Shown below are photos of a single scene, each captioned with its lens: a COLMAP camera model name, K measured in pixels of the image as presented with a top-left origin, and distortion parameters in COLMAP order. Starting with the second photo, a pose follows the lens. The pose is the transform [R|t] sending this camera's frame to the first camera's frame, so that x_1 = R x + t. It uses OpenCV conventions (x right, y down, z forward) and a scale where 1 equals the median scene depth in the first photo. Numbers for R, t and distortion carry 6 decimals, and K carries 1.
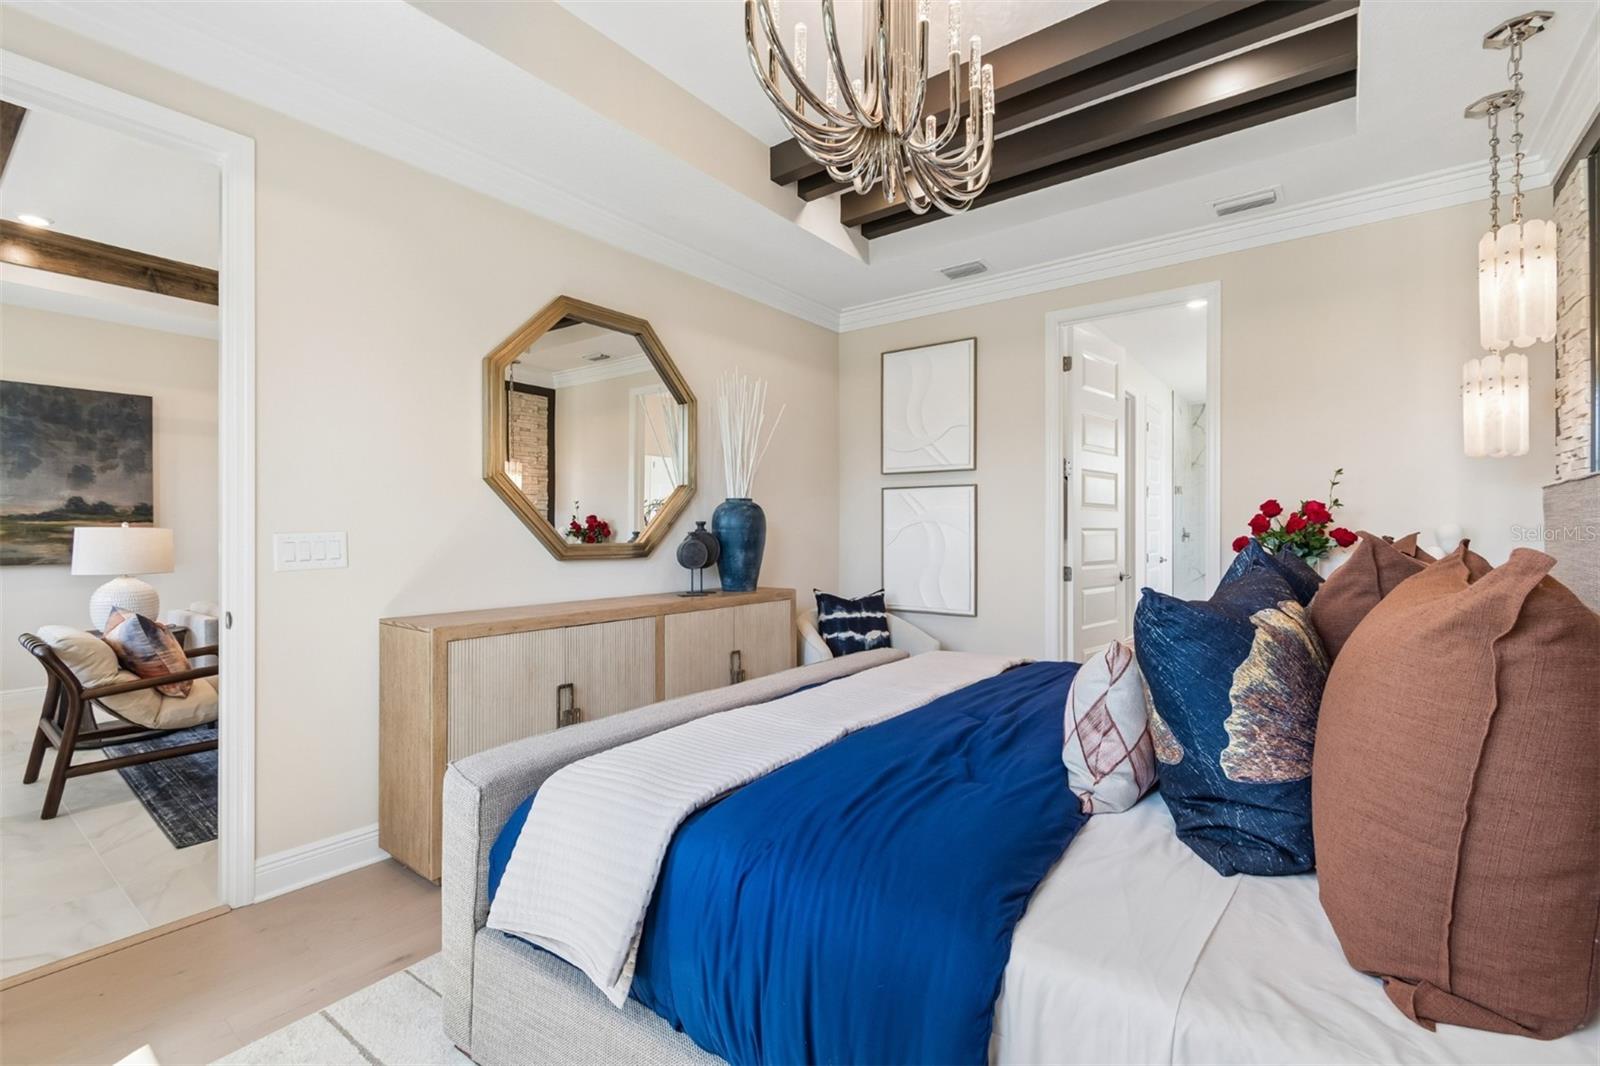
lens RADIAL K [[718.0, 0, 812.9], [0, 718.0, 532.4], [0, 0, 1]] dist [-0.000040, -0.001406]
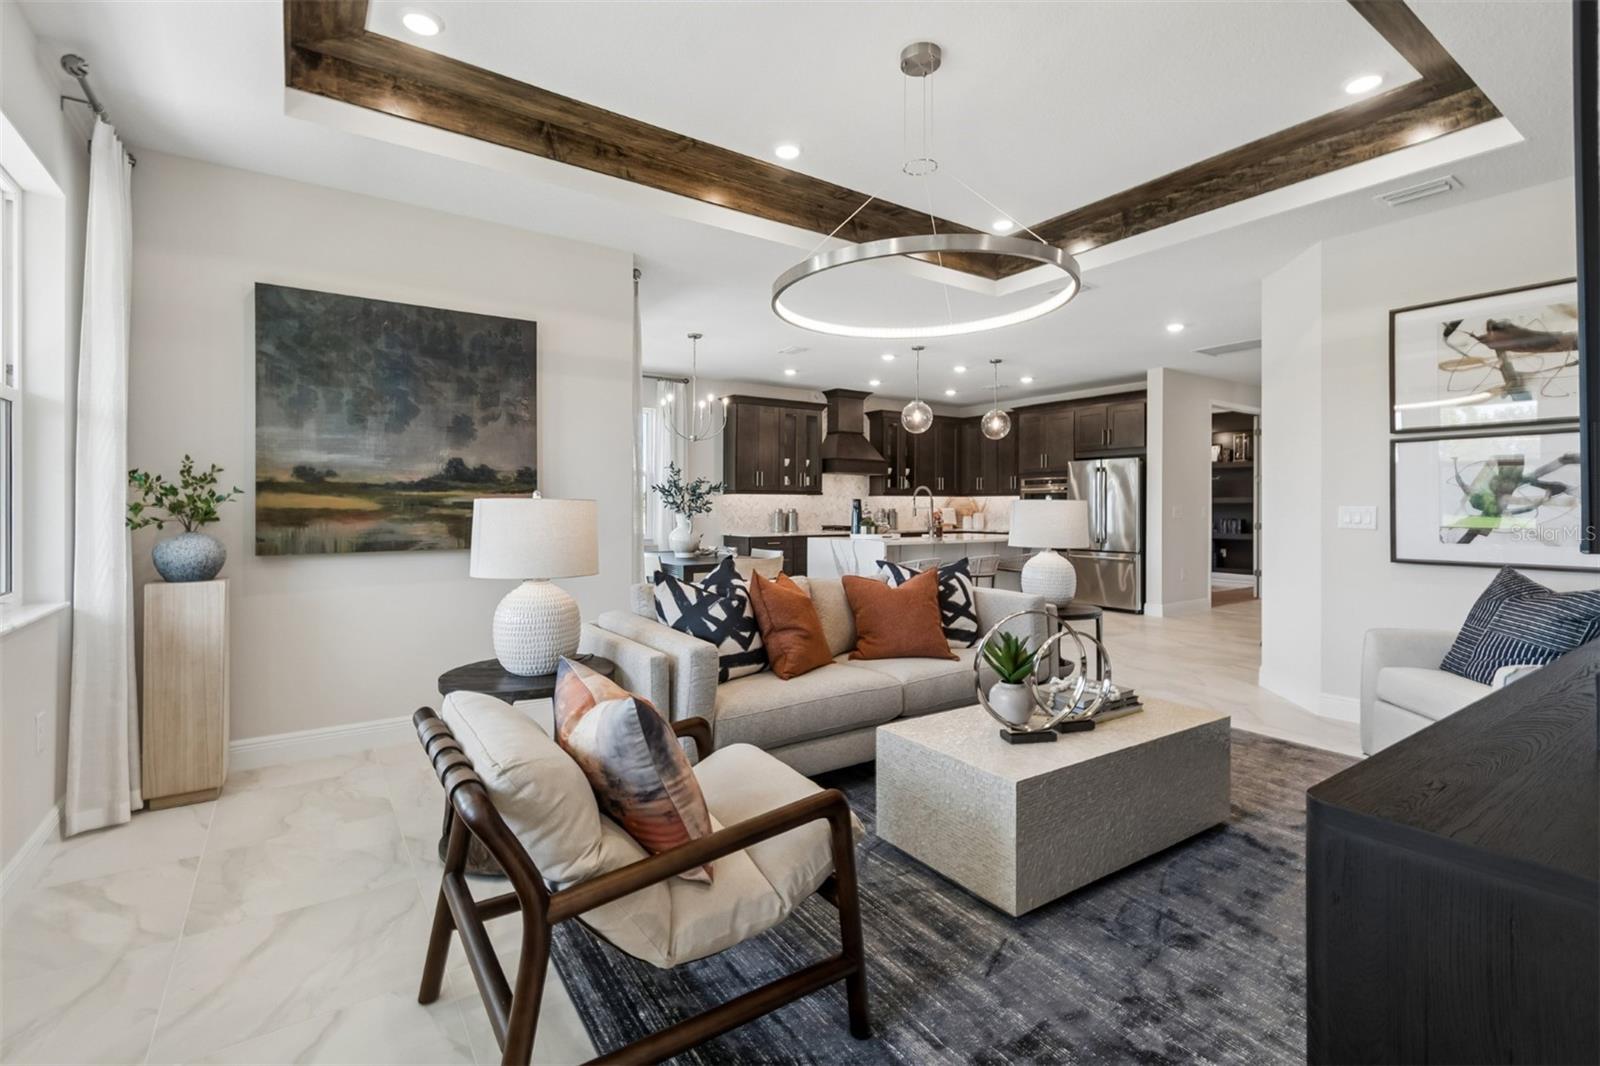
lens RADIAL K [[718.0, 0, 787.1], [0, 718.0, 505.9], [0, 0, 1]] dist [-0.000040, -0.001406]
pose [[0.949002, 0.001325, -0.315269, -0.483662], [-0.001894, 0.999997, -0.001501, -0.000210], [0.315266, 0.002021, 0.949001, 0.417005]]
